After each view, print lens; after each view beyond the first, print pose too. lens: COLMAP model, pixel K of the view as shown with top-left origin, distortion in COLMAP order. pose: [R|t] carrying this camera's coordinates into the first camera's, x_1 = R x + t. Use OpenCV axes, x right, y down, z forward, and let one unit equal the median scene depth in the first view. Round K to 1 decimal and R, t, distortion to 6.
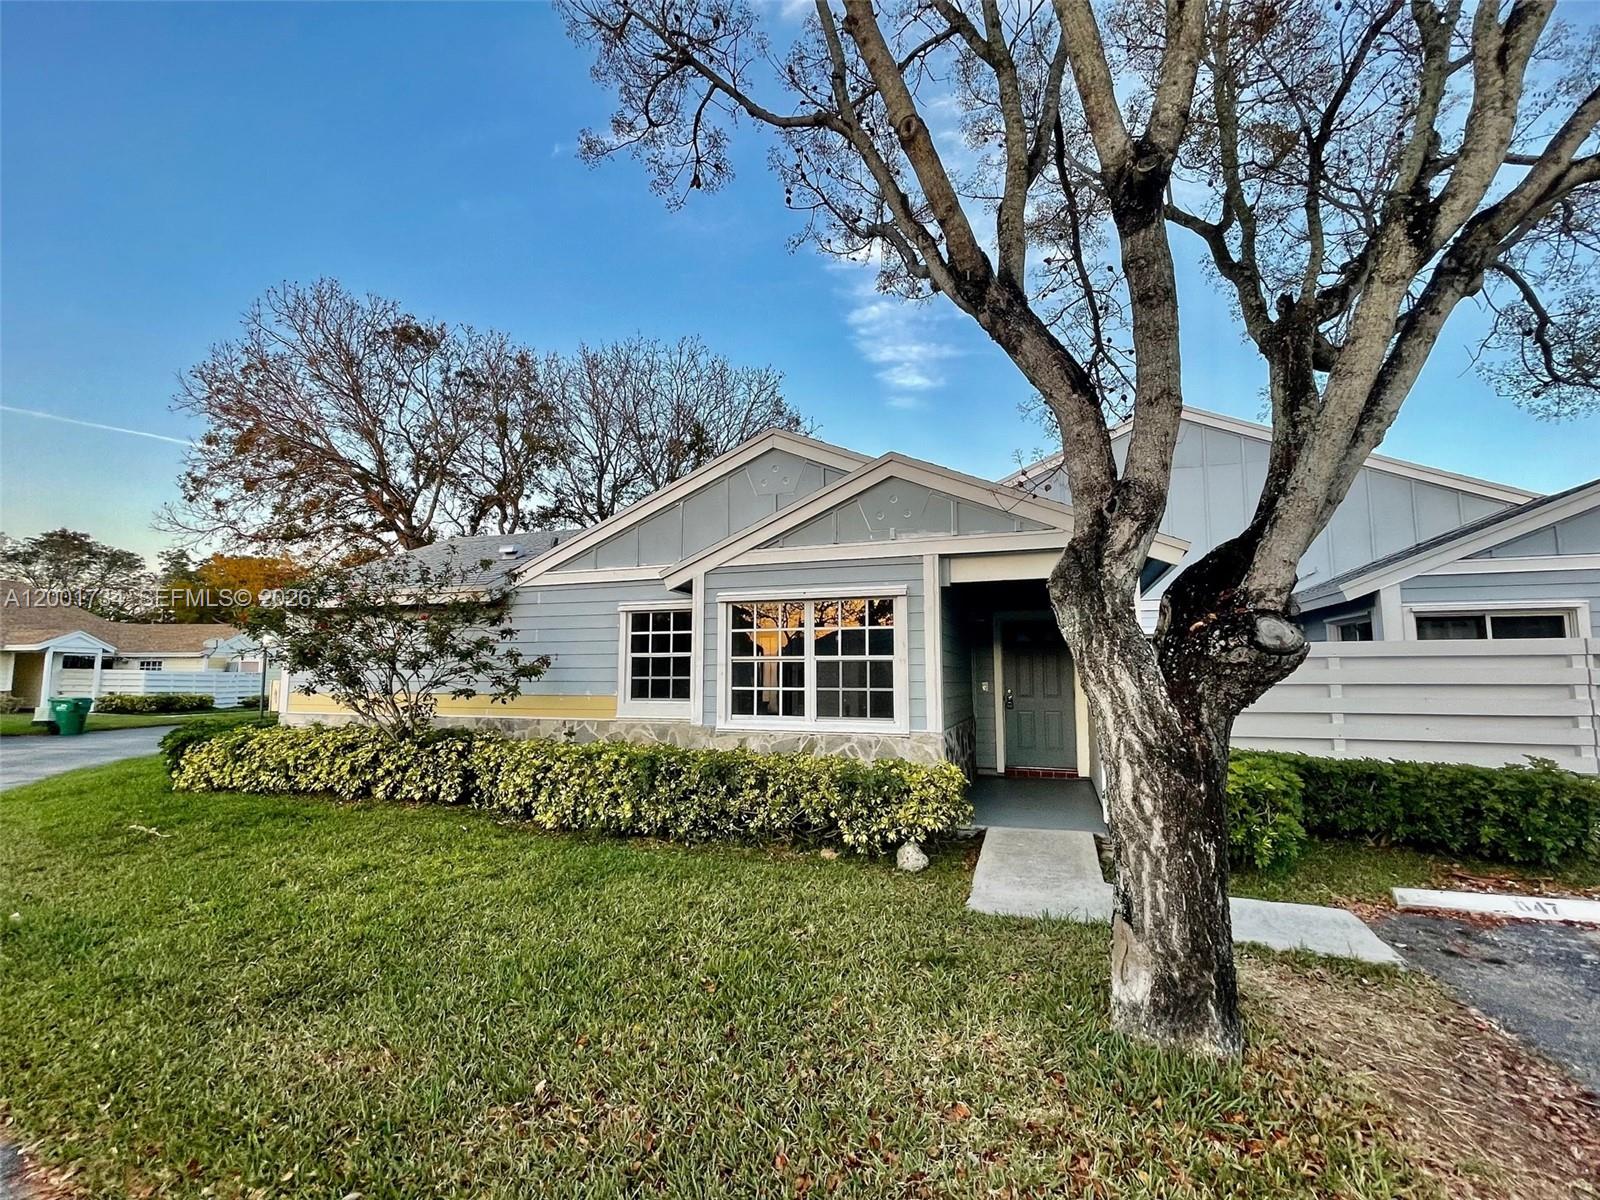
lens RADIAL K [[712.8, 0, 791.0], [0, 712.8, 599.9], [0, 0, 1]] dist [0.004268, -0.001413]
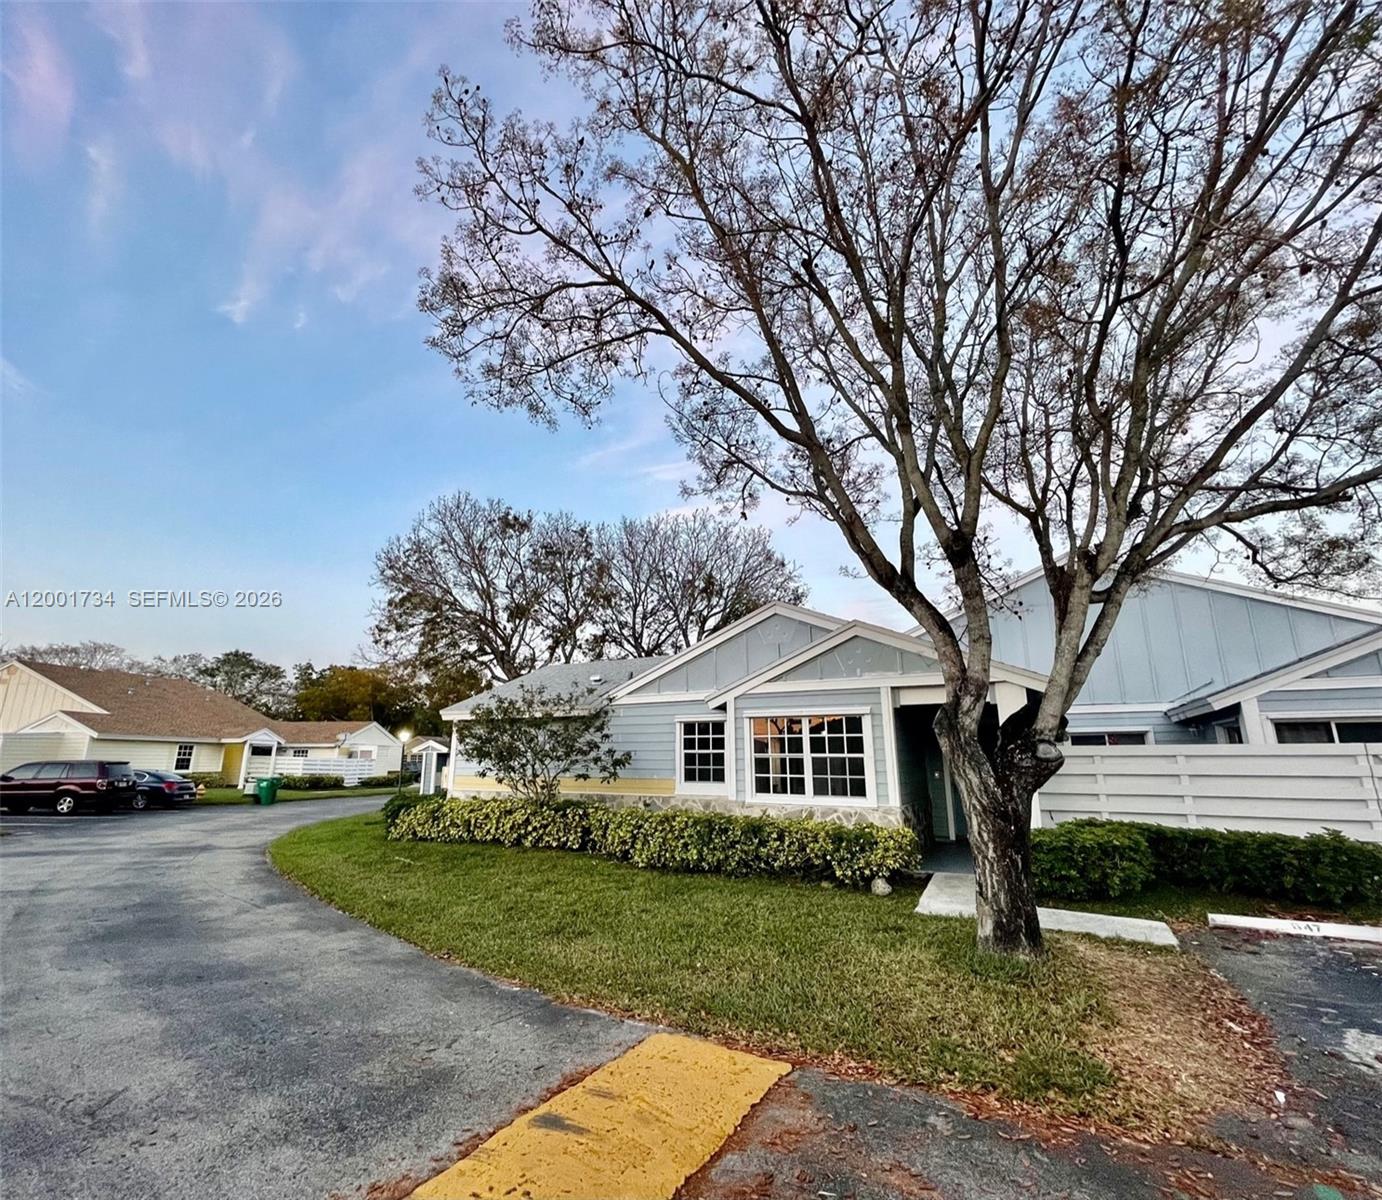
lens RADIAL K [[627.2, 0, 672.4], [0, 627.2, 607.2], [0, 0, 1]] dist [0.002162, -0.001204]
pose [[0.986857, -0.035517, -0.157644, -0.036526], [0.014059, 0.990719, -0.135195, -0.056573], [0.160983, 0.131201, 0.978198, -0.413344]]
